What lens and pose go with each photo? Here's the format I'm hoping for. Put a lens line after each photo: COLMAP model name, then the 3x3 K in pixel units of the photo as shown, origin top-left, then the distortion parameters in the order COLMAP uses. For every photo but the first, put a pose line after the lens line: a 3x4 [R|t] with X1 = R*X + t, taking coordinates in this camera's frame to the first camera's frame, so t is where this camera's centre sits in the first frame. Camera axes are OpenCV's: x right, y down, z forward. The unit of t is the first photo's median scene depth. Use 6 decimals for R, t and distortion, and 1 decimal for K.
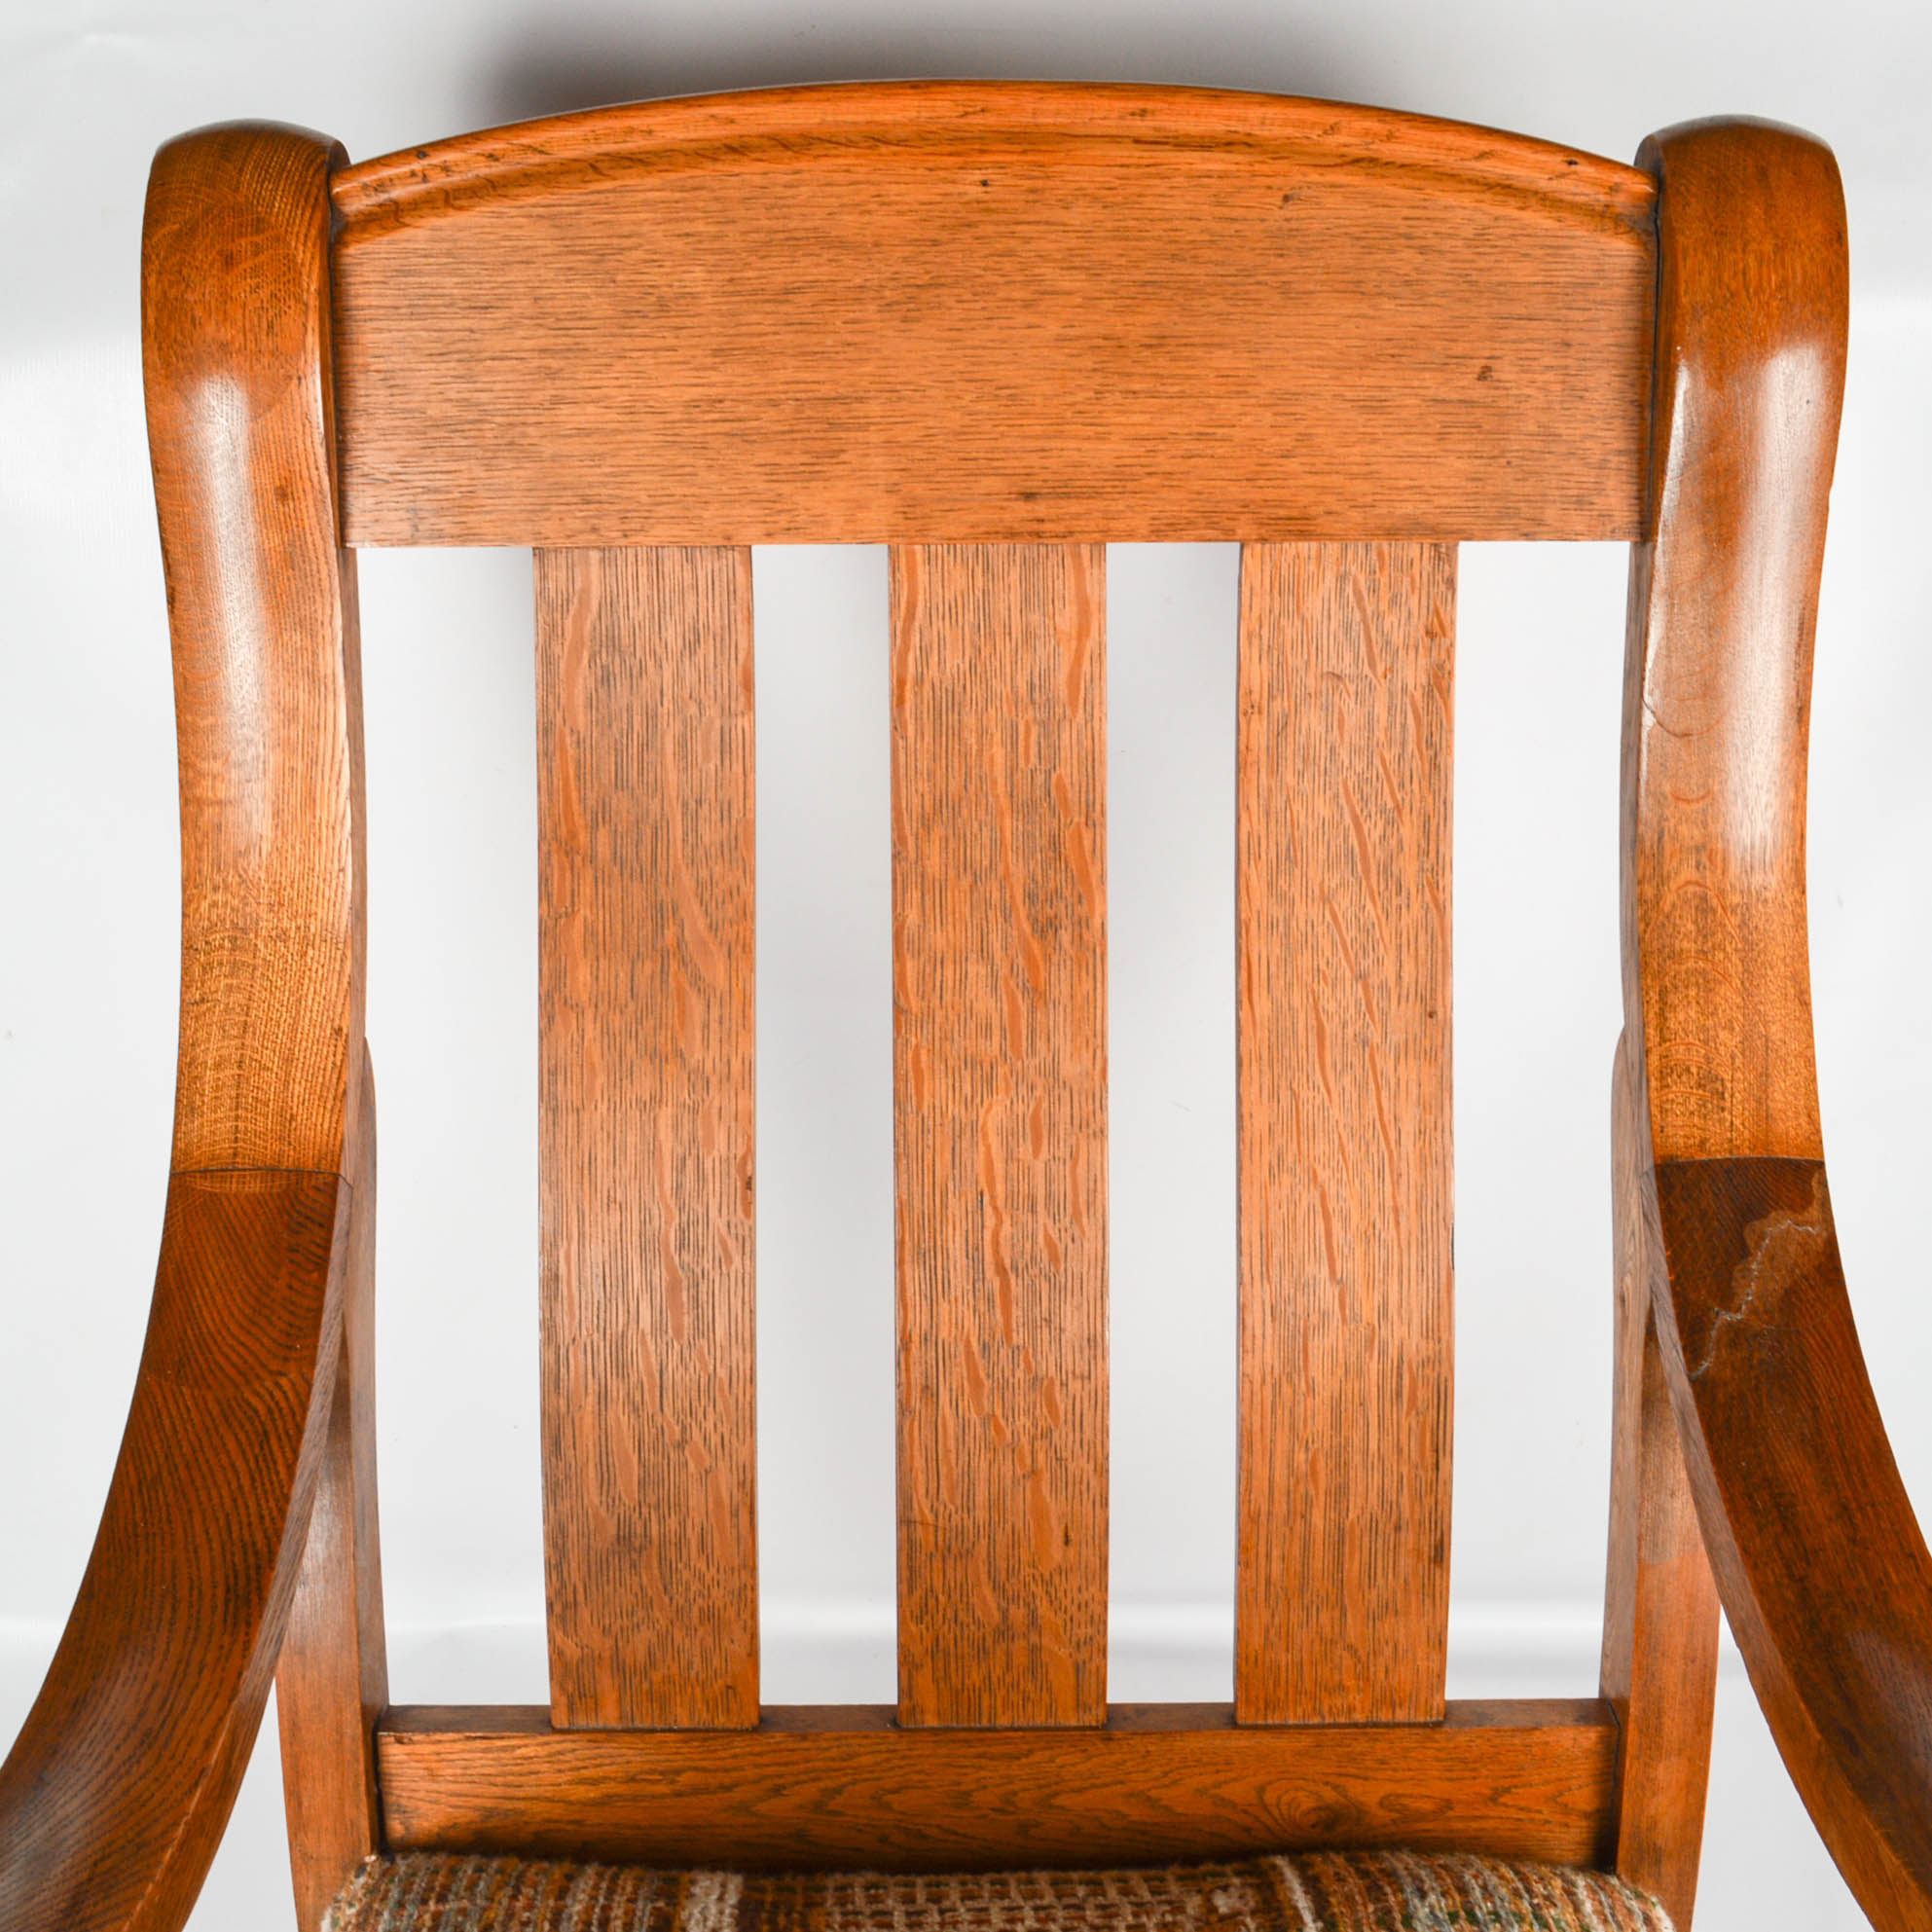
lens RADIAL K [[2683.0, 0, 963.6], [0, 2683.0, 964.1], [0, 0, 1]] dist [-0.054507, 0.000000]
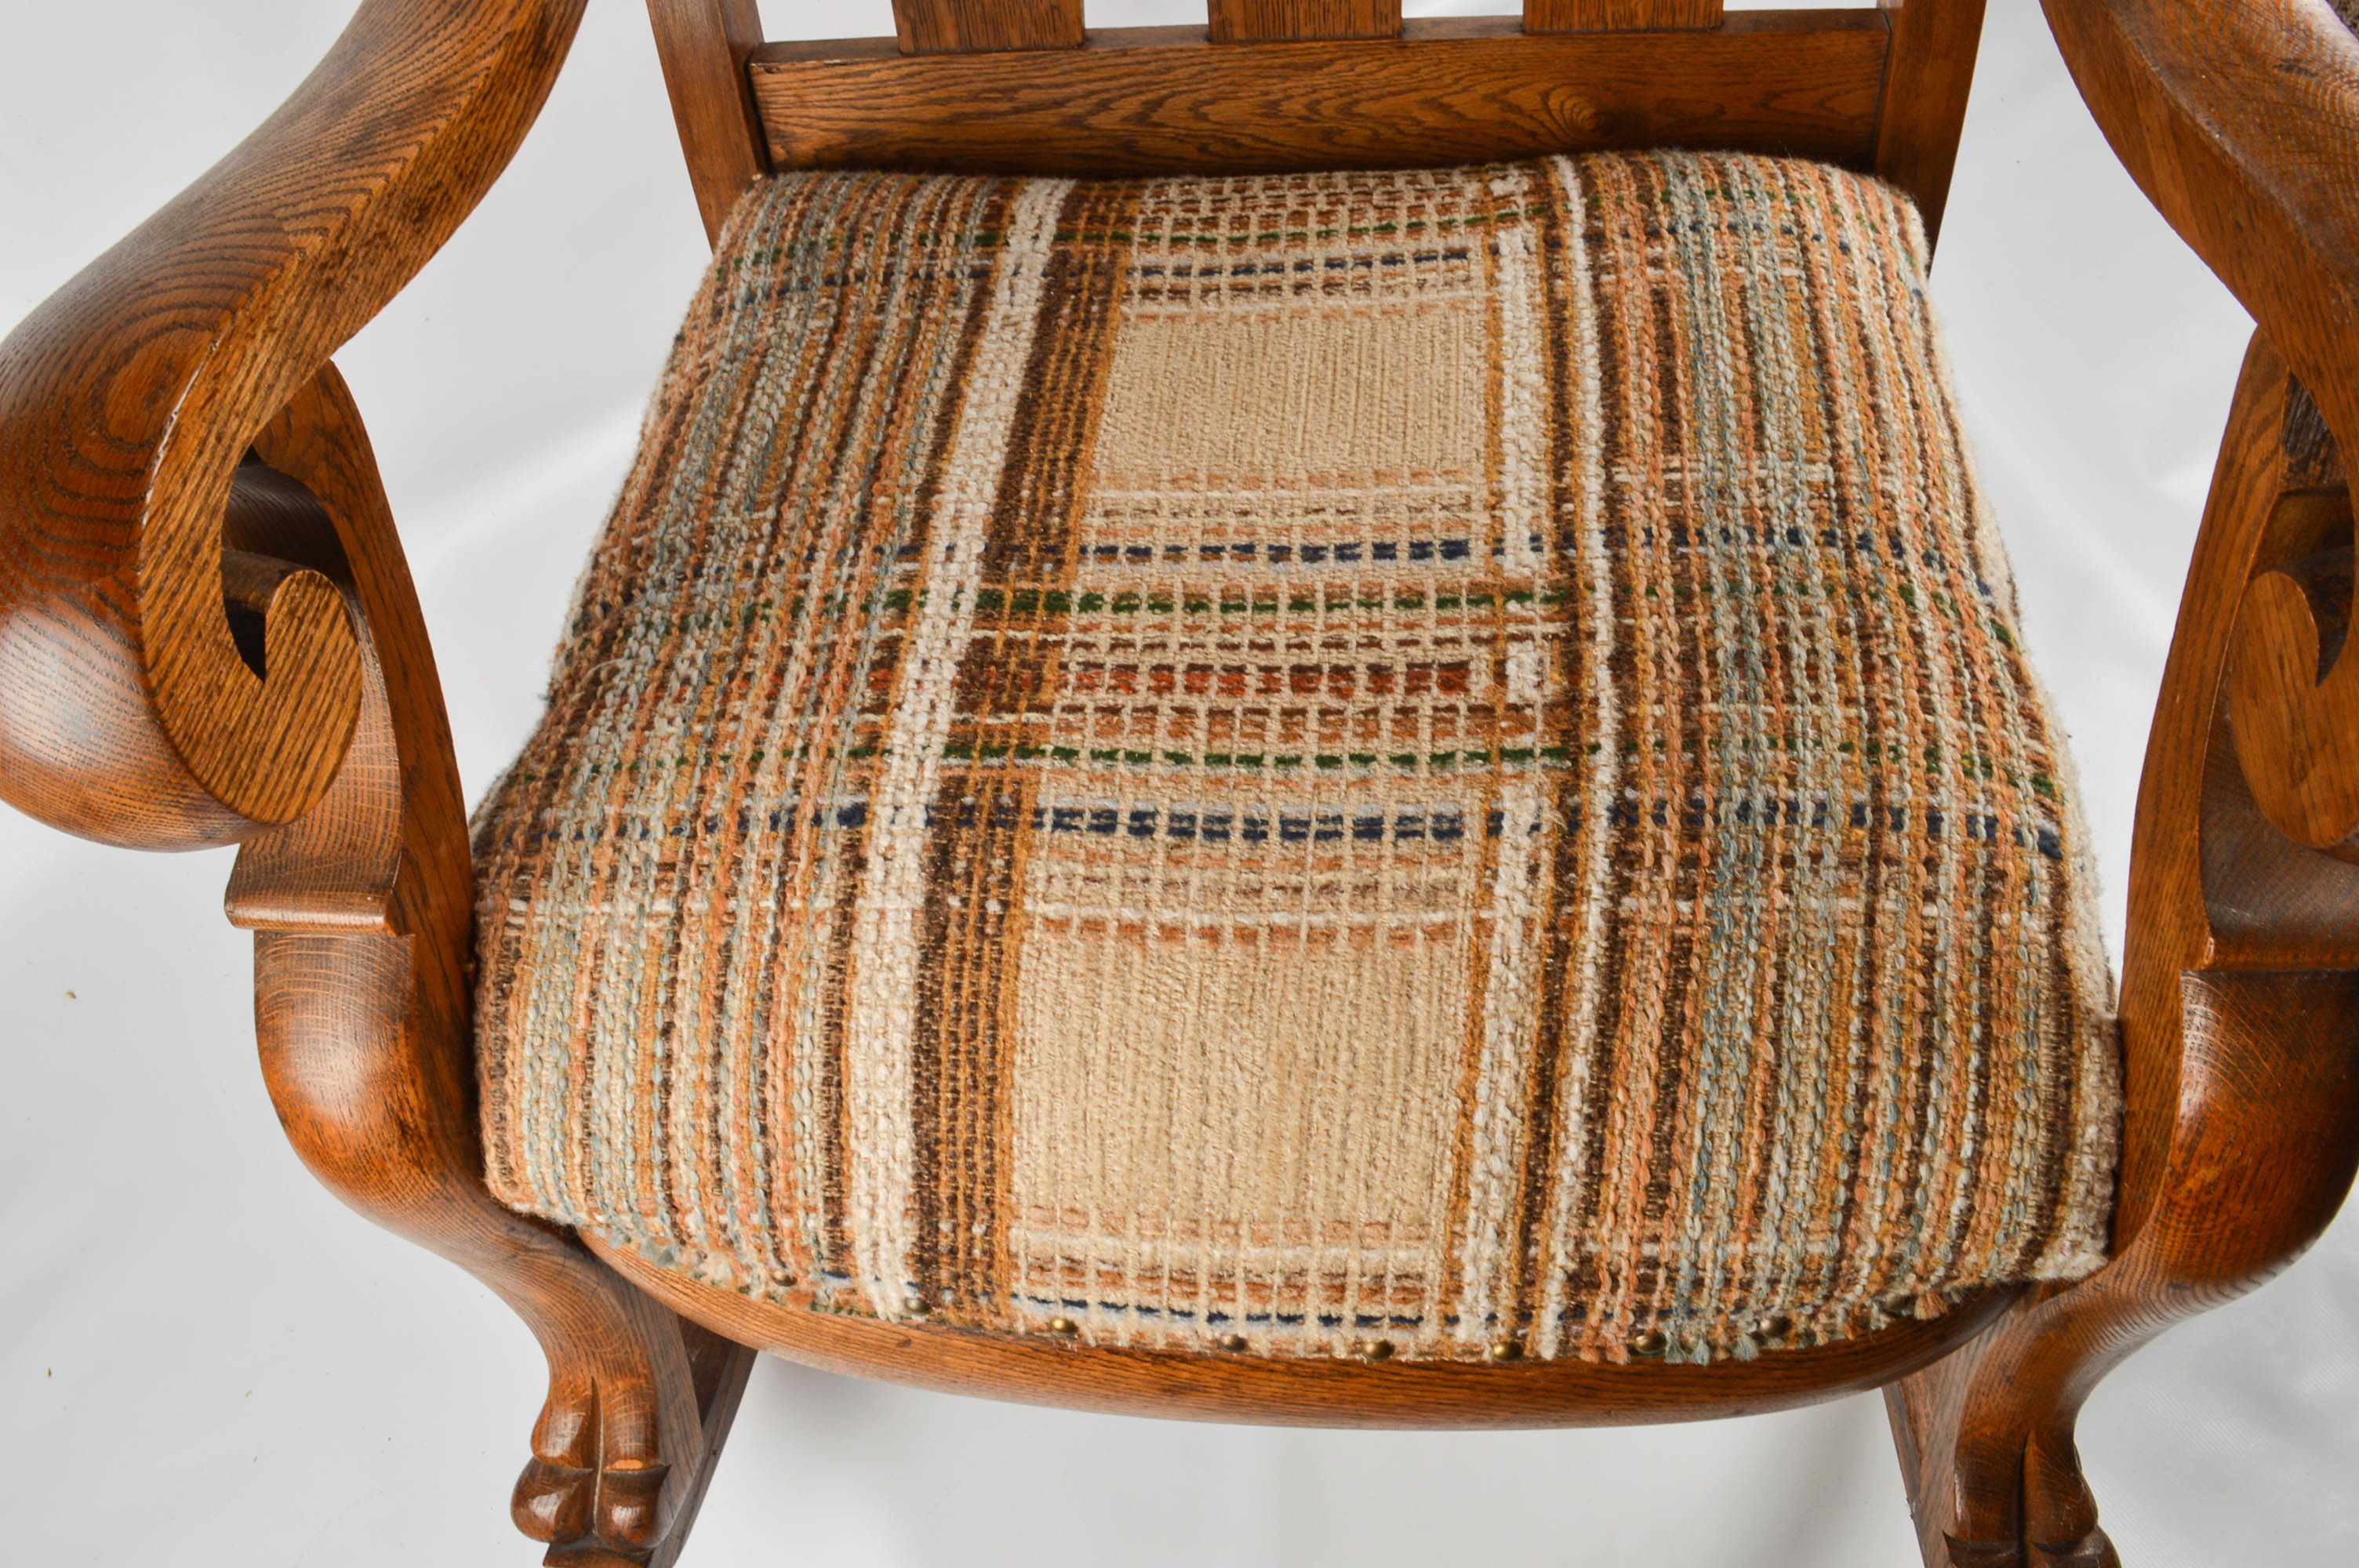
lens RADIAL K [[2016.3, 0, 1178.8], [0, 2016.3, 785.3], [0, 0, 1]] dist [-0.057102, -0.017103]
pose [[0.992284, 0.017591, -0.122729, 0.070993], [0.046959, 0.862814, 0.503335, 0.141609], [0.114746, -0.505215, 0.855331, 0.153710]]
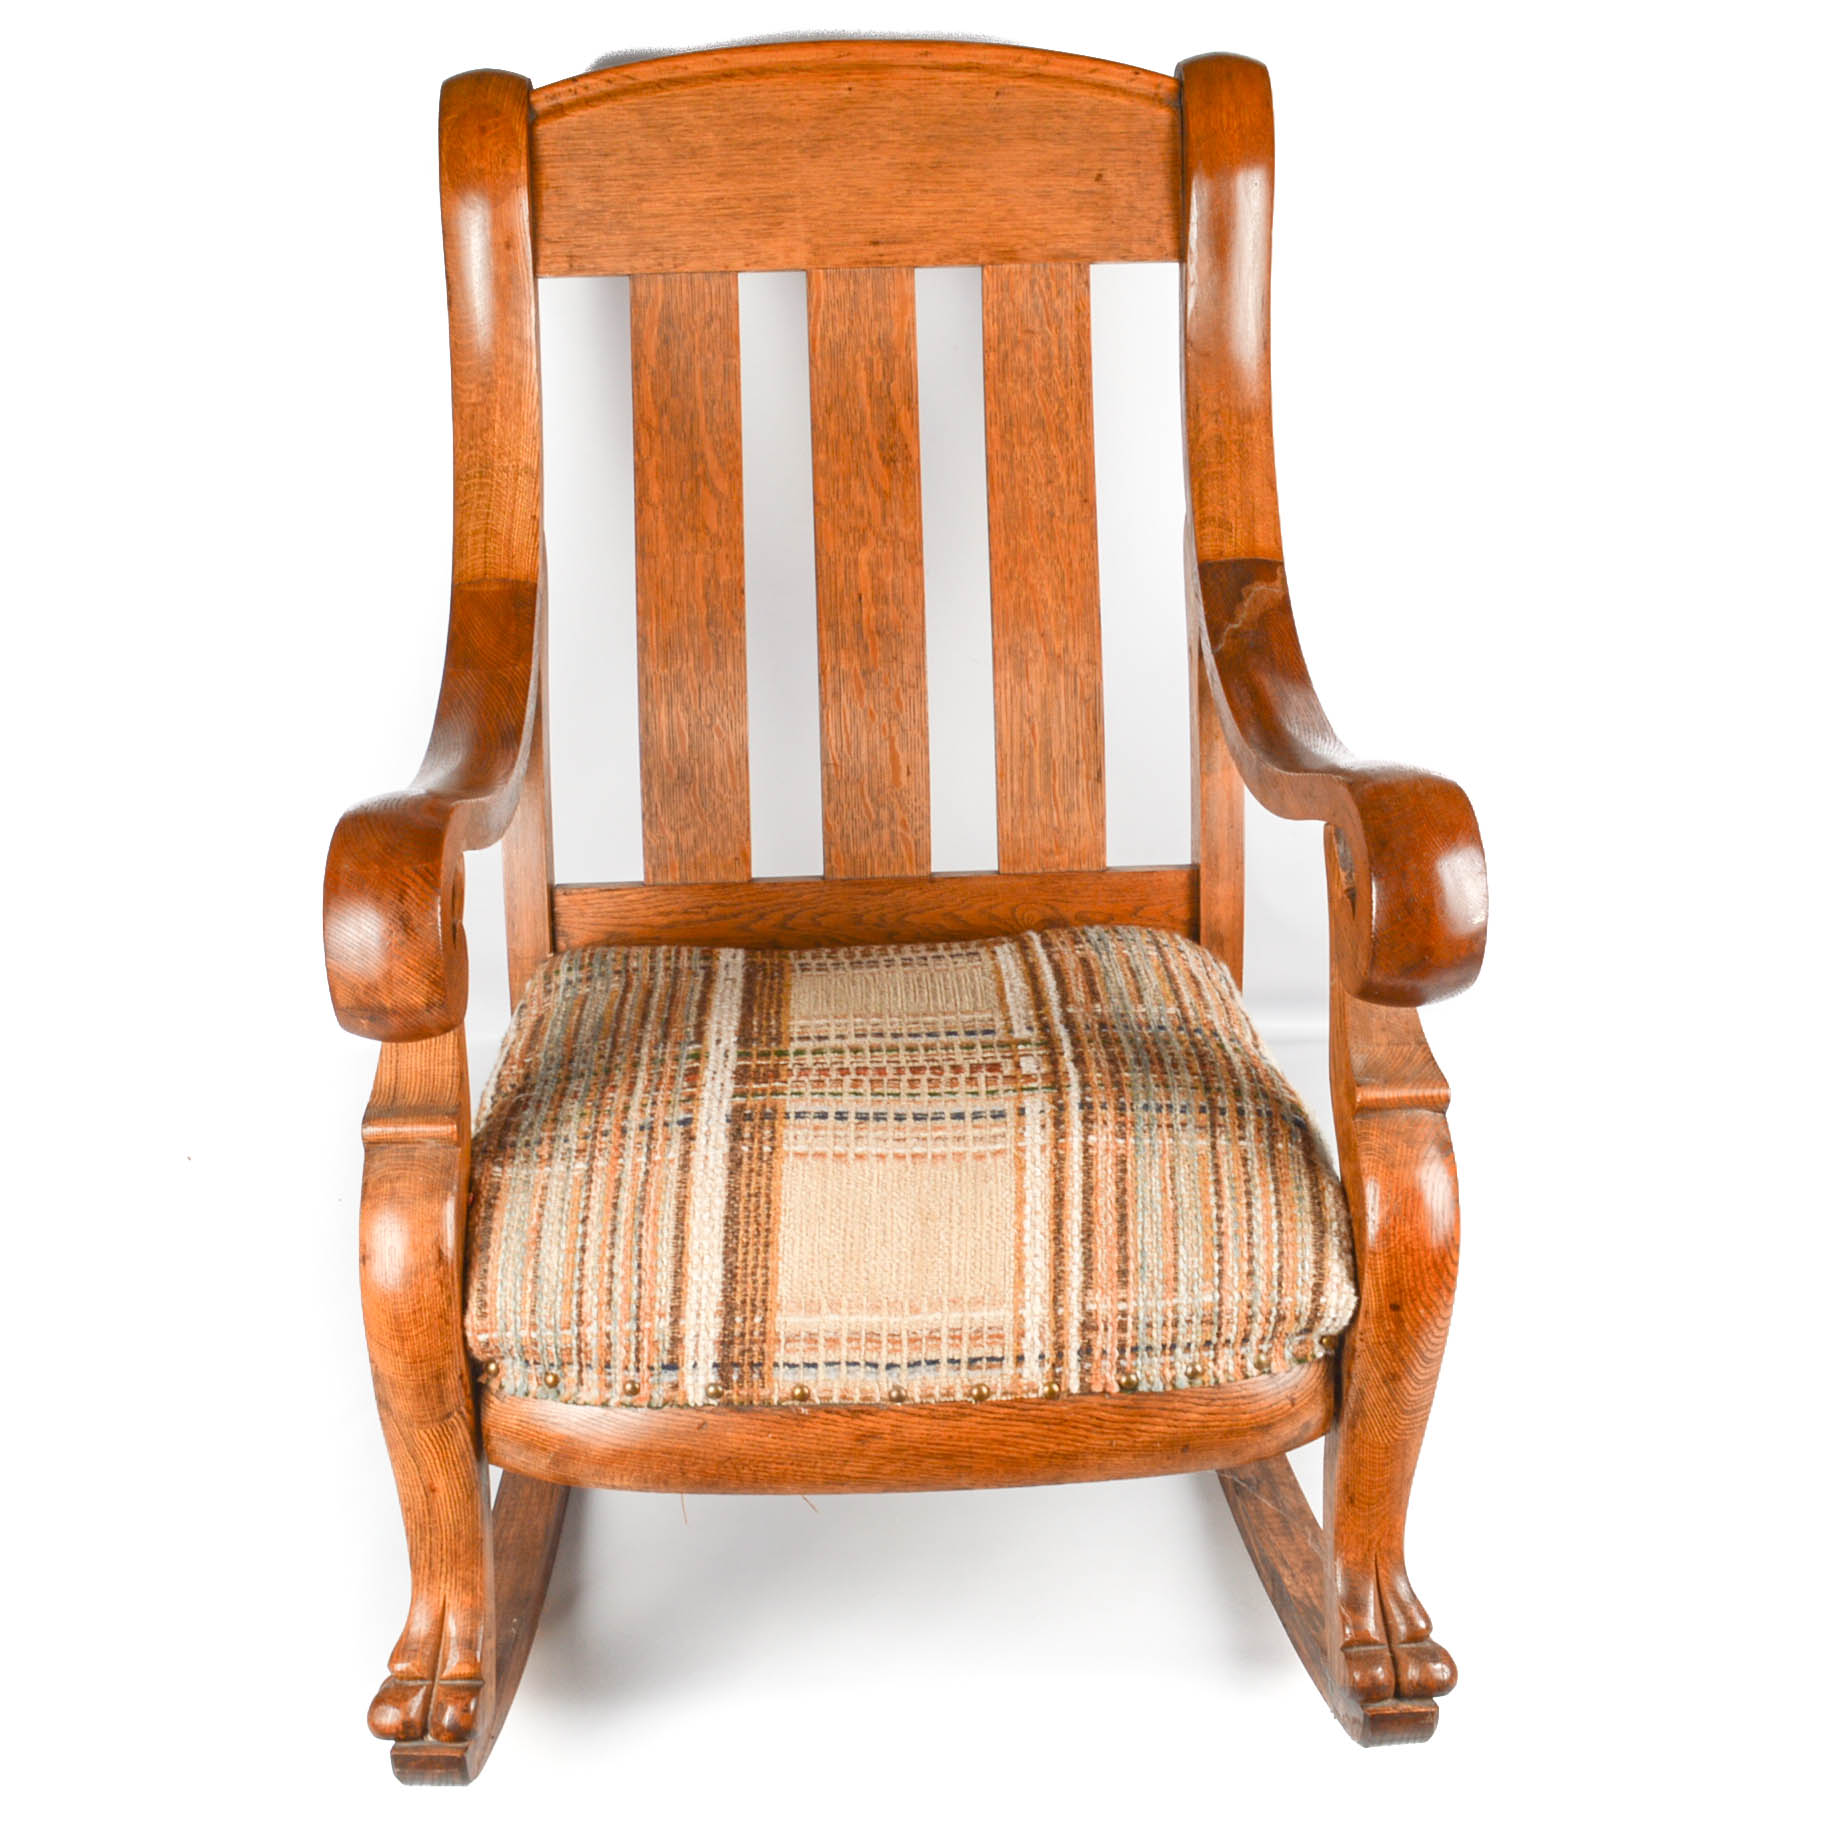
lens RADIAL K [[2382.4, 0, 854.4], [0, 2382.4, 908.0], [0, 0, 1]] dist [-0.054876, 0.000000]
pose [[0.999697, -0.023666, 0.006806, -0.015167], [0.024036, 0.997863, -0.060765, 0.426830], [-0.005354, 0.060910, 0.998129, -0.742193]]
